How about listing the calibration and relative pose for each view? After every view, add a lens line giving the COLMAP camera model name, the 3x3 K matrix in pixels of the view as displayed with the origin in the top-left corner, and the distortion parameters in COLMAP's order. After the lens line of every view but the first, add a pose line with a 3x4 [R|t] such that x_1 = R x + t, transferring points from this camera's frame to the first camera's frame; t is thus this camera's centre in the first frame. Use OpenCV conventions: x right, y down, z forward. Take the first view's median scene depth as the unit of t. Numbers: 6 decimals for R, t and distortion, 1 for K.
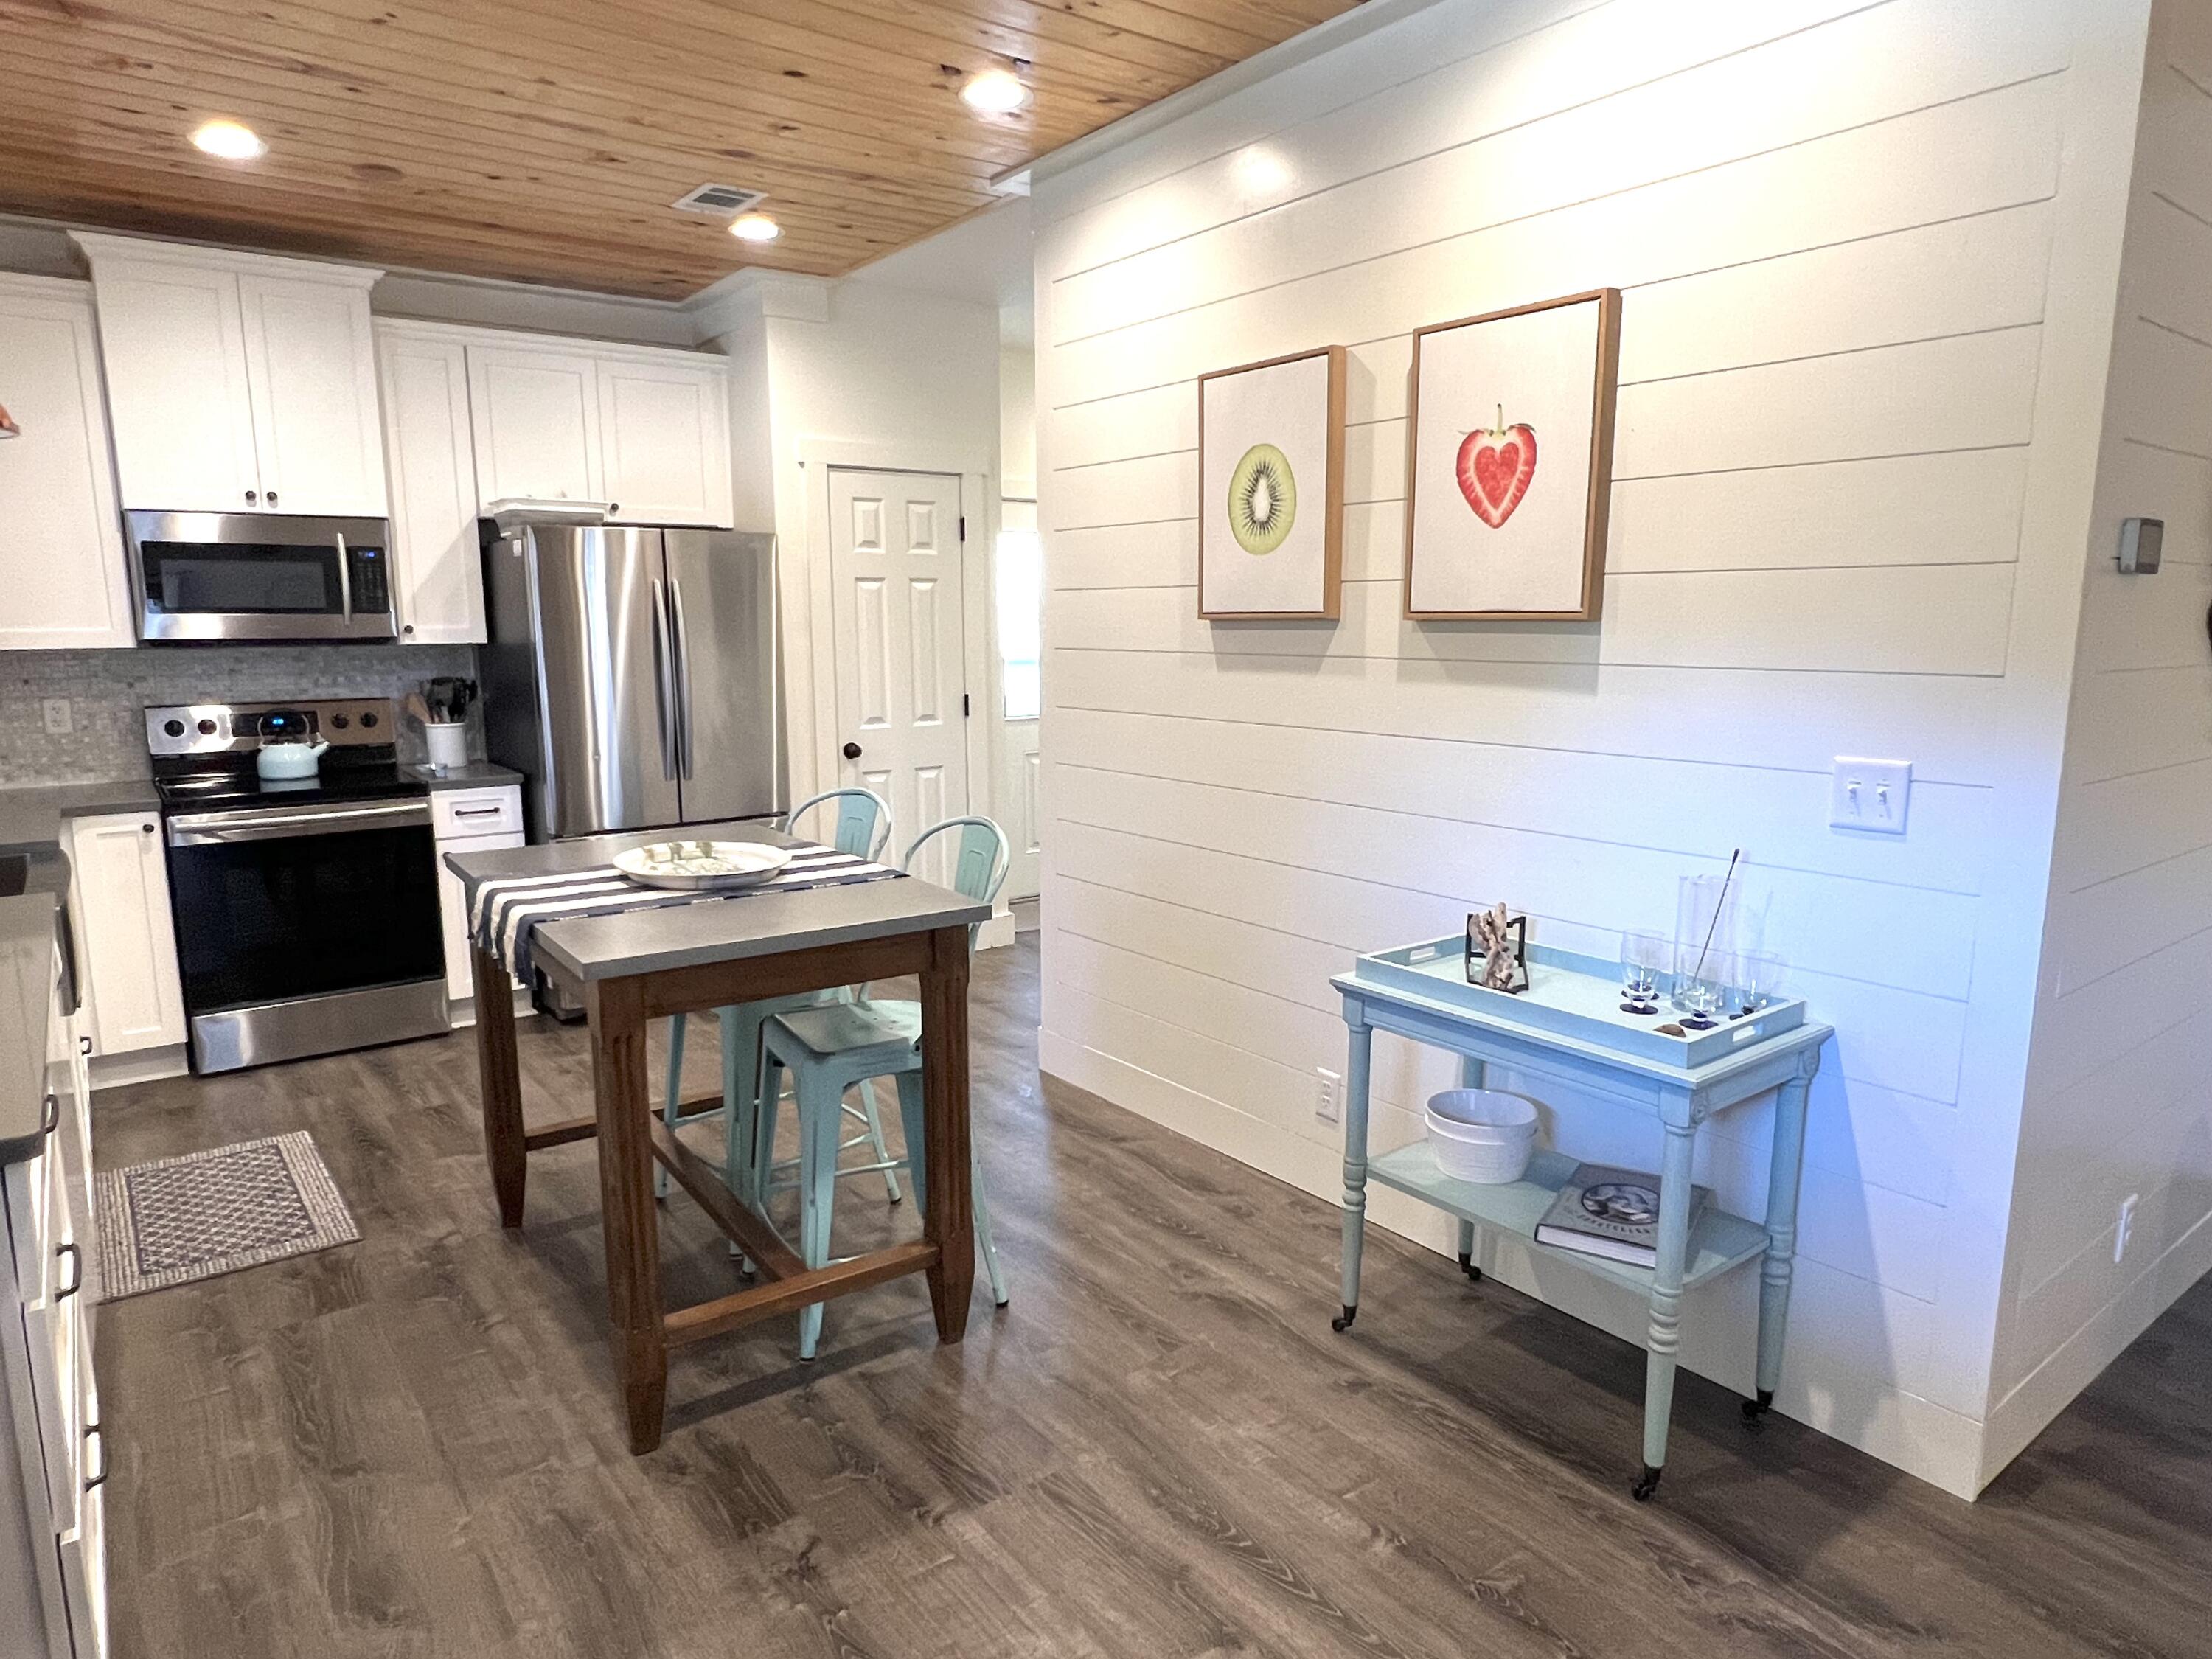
lens RADIAL K [[1350.3, 0, 1058.1], [0, 1350.3, 838.9], [0, 0, 1]] dist [-0.007359, 0.003473]
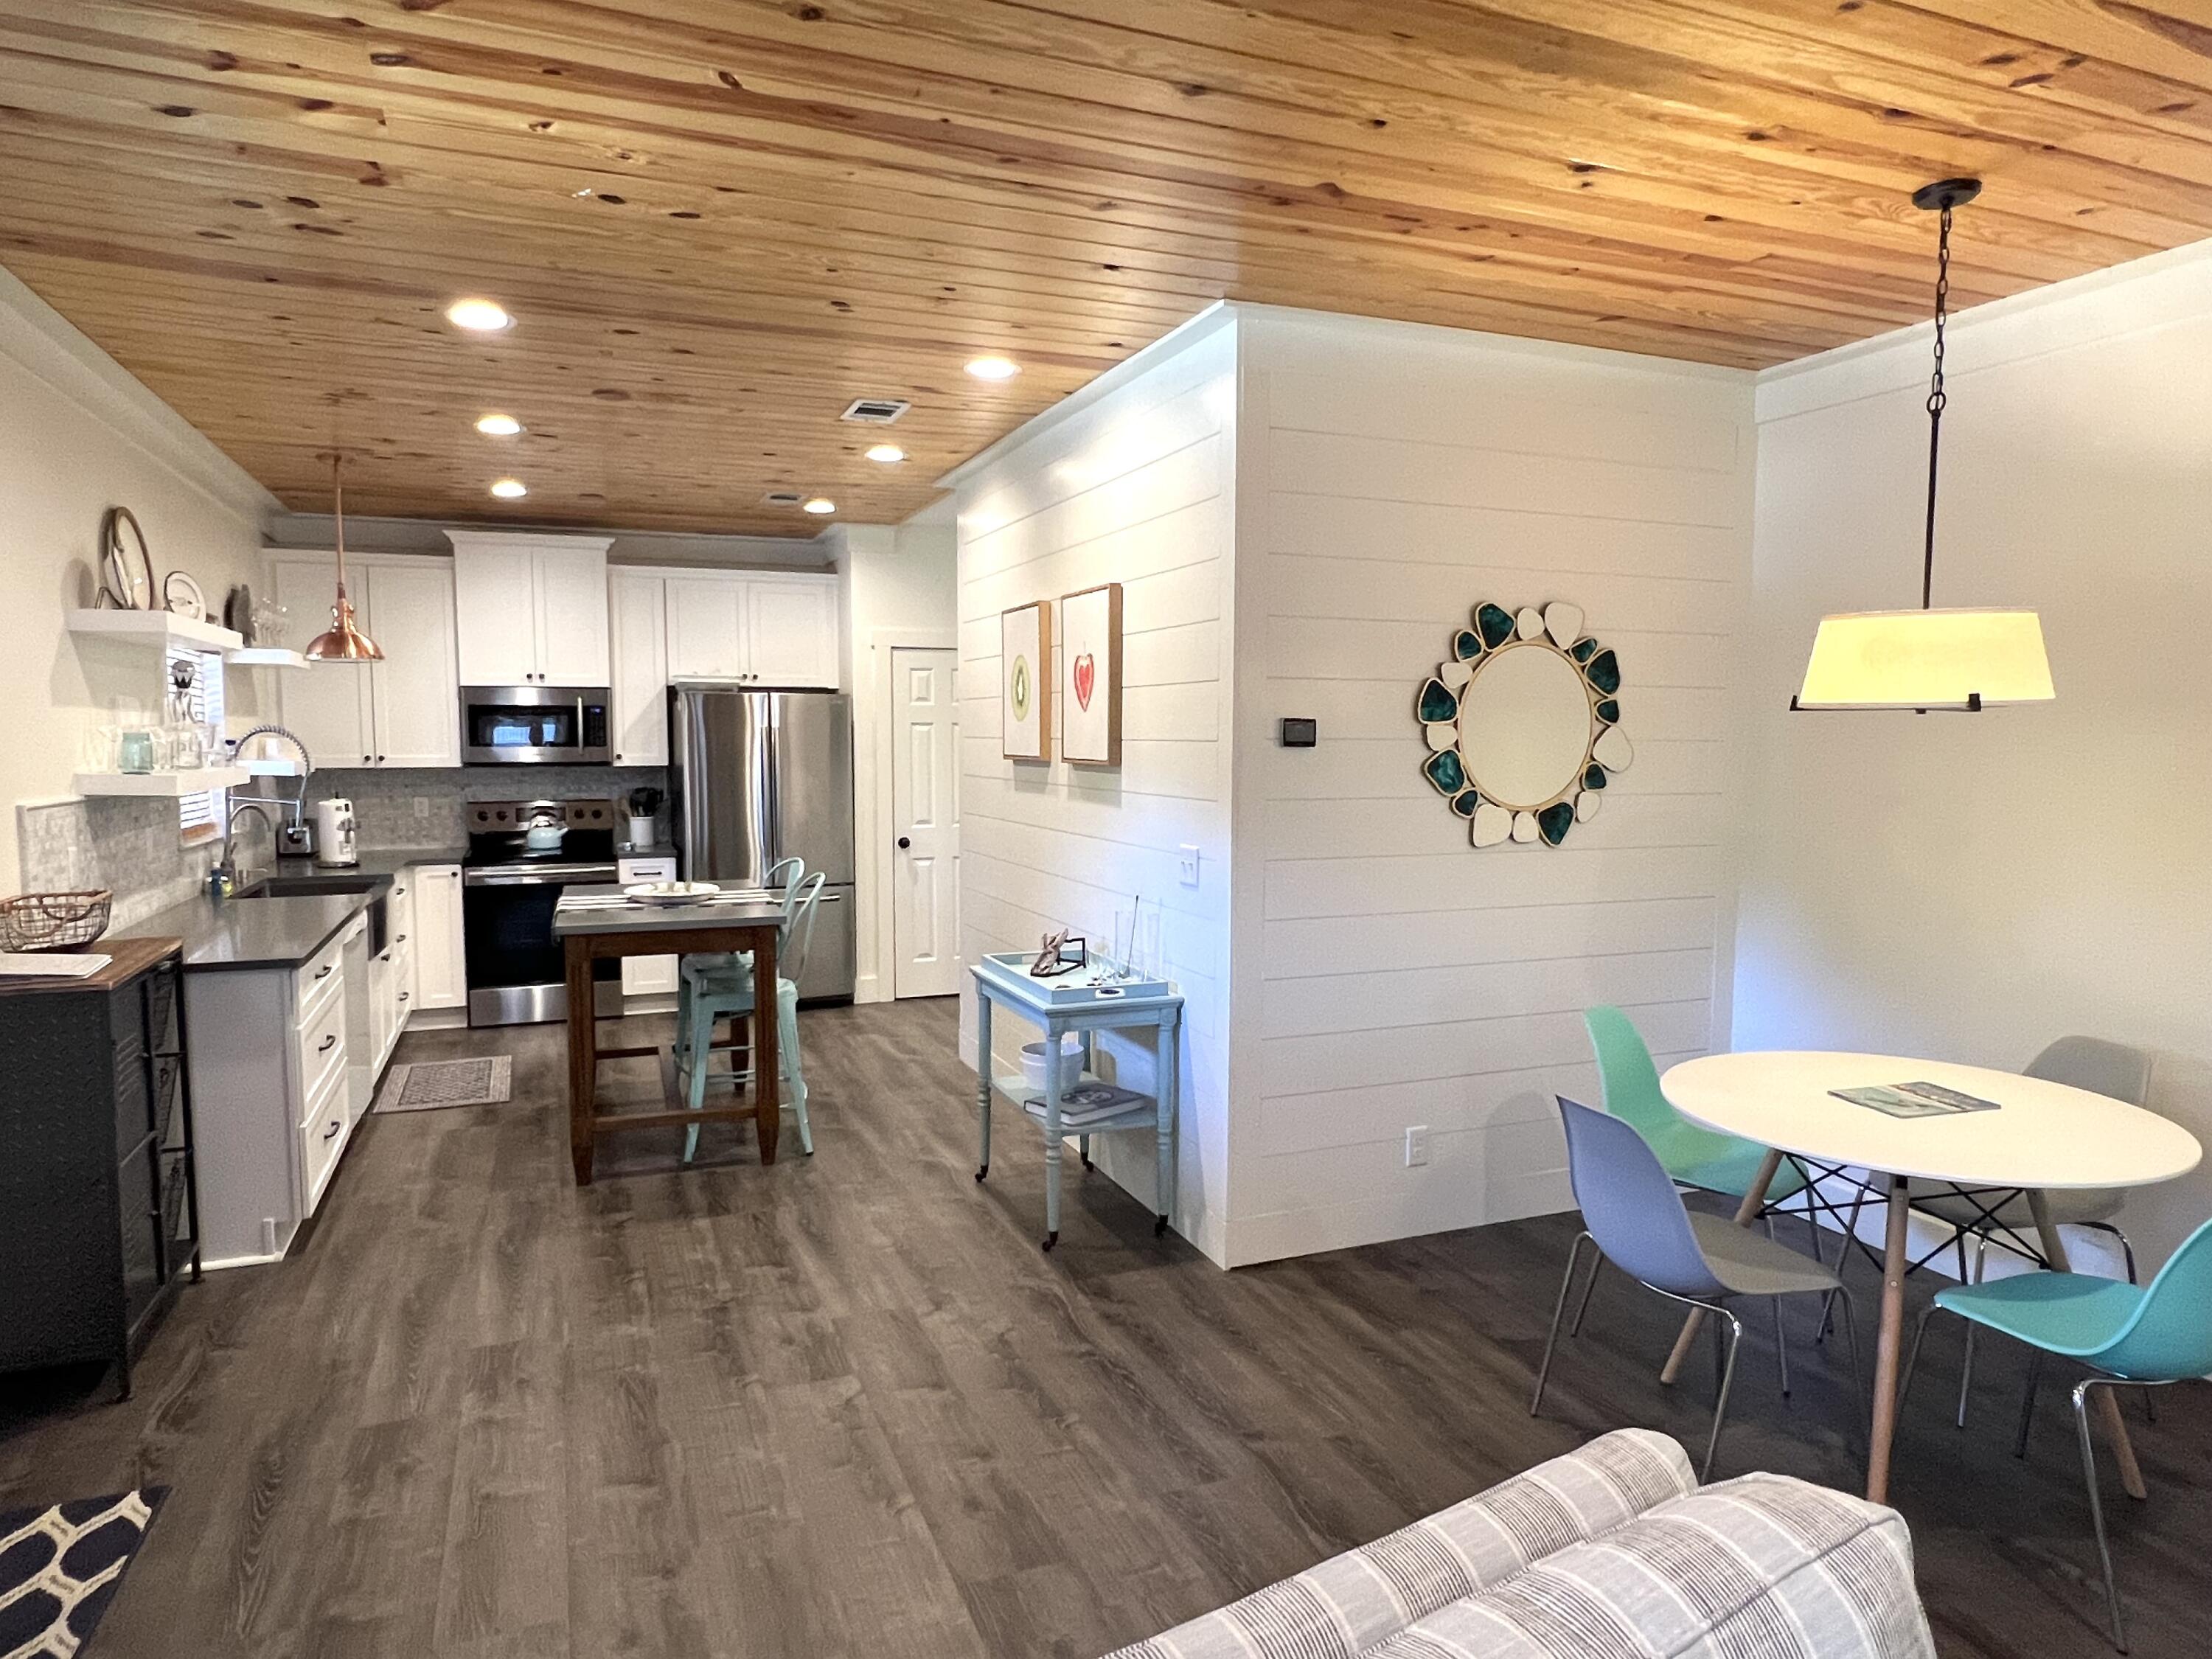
lens RADIAL K [[1350.3, 0, 1068.3], [0, 1350.3, 835.6], [0, 0, 1]] dist [-0.007359, 0.003473]
pose [[0.965364, 0.024727, -0.259731, 0.461165], [-0.047041, 0.995680, -0.080049, 0.039758], [0.256630, 0.089494, 0.962358, -0.394181]]
